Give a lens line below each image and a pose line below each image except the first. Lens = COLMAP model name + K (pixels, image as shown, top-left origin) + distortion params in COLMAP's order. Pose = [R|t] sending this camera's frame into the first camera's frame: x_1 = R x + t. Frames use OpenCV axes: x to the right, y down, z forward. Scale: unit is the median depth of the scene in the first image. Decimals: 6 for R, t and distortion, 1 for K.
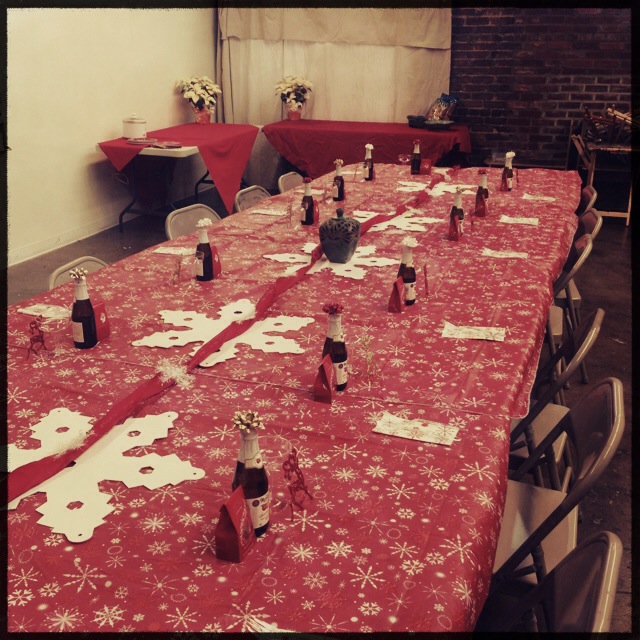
lens RADIAL K [[803.1, 0, 320.0], [0, 803.1, 320.0], [0, 0, 1]] dist [0.081477, -0.041495]
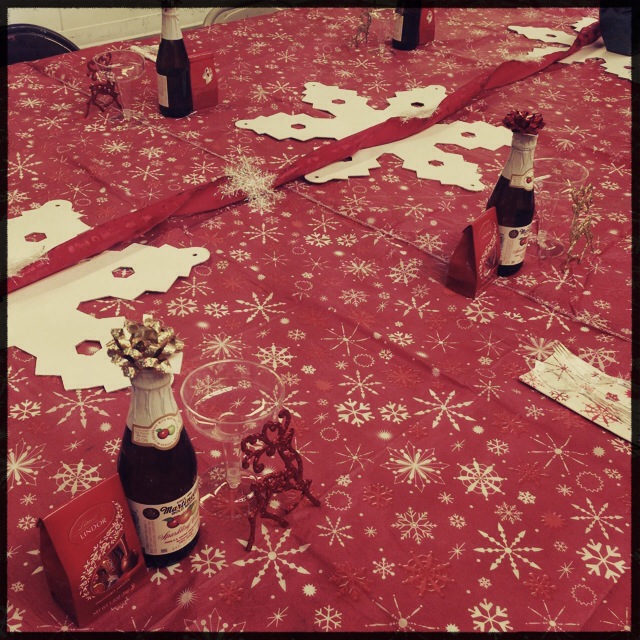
lens RADIAL K [[803.1, 0, 320.0], [0, 803.1, 320.0], [0, 0, 1]] dist [0.081477, -0.041495]
pose [[0.917848, 0.255824, -0.303495, 0.078591], [-0.172049, 0.945451, 0.276624, -0.013966], [0.357707, -0.201682, 0.911795, 0.411334]]
